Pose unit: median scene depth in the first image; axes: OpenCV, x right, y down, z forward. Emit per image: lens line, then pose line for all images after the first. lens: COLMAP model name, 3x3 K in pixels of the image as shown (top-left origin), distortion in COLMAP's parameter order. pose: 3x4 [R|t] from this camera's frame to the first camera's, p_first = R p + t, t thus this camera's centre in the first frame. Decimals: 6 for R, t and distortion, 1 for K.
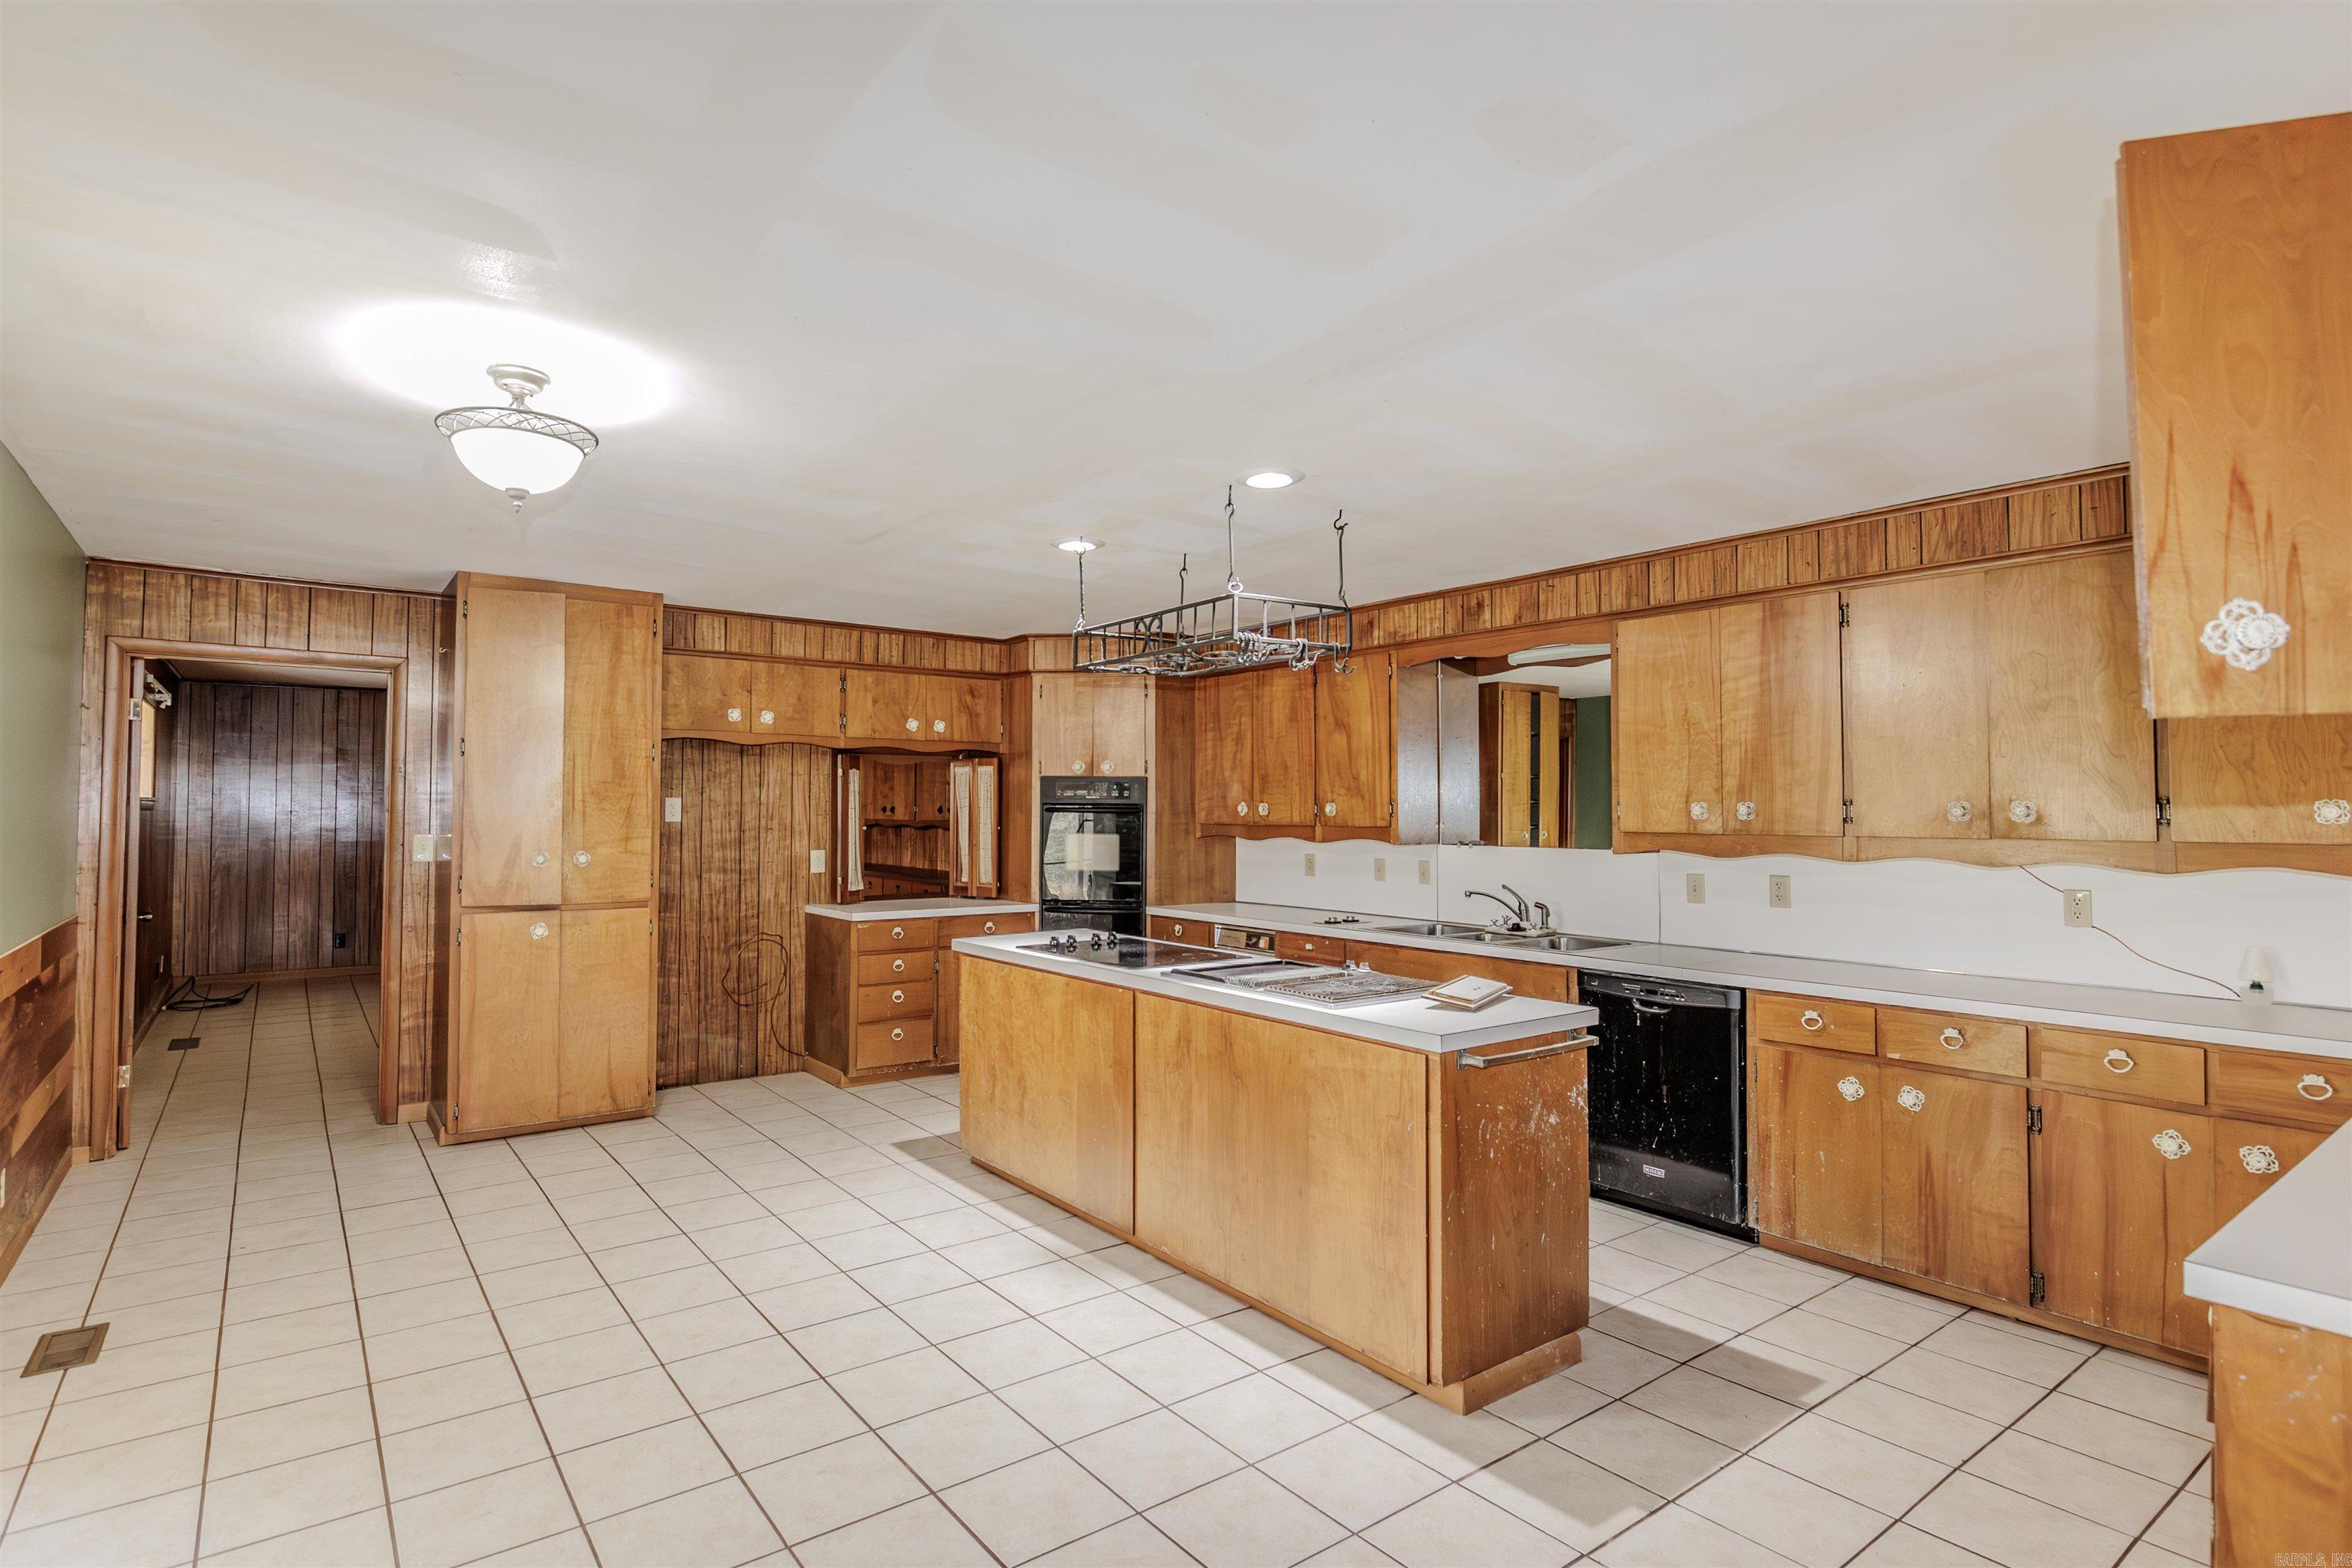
lens RADIAL K [[1177.4, 0, 1133.0], [0, 1177.4, 781.2], [0, 0, 1]] dist [0.001919, 0.000301]
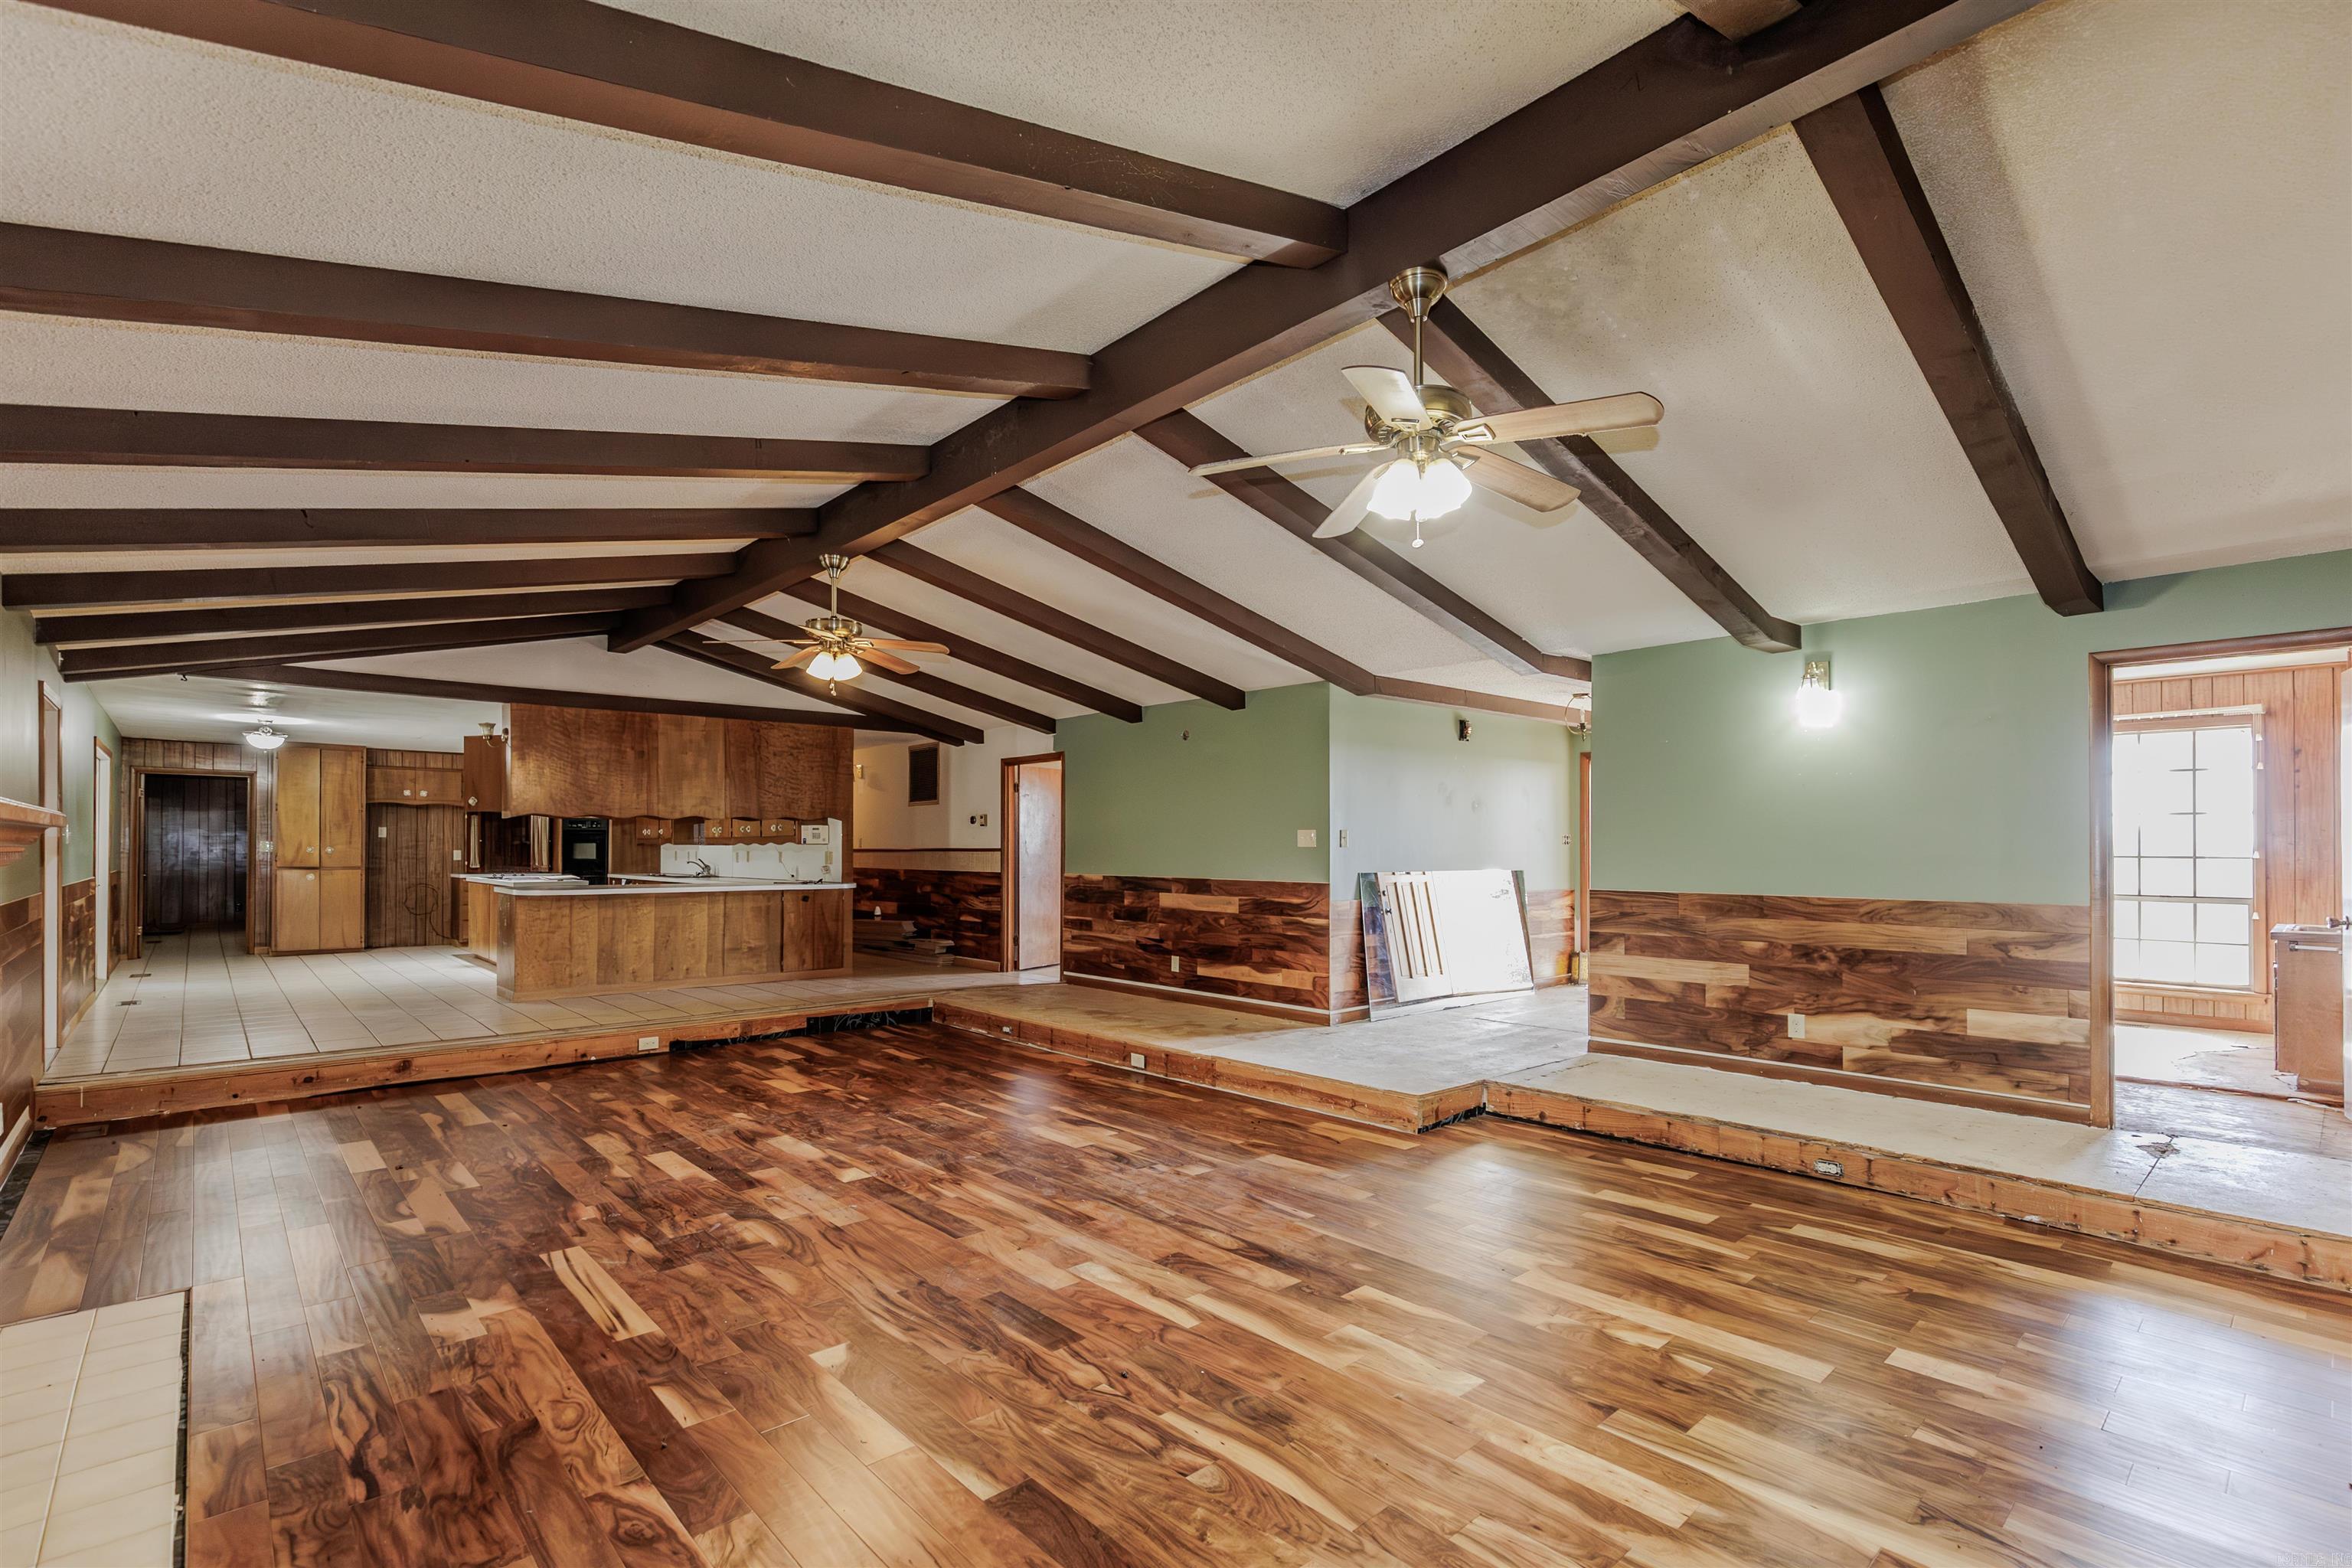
lens RADIAL K [[1069.9, 0, 1172.5], [0, 1069.9, 838.4], [0, 0, 1]] dist [0.000277, -0.000221]
pose [[0.993786, -0.001733, 0.111293, 0.960065], [-0.000199, 0.999850, 0.017344, -0.001012], [-0.111306, -0.017259, 0.993636, -1.332186]]
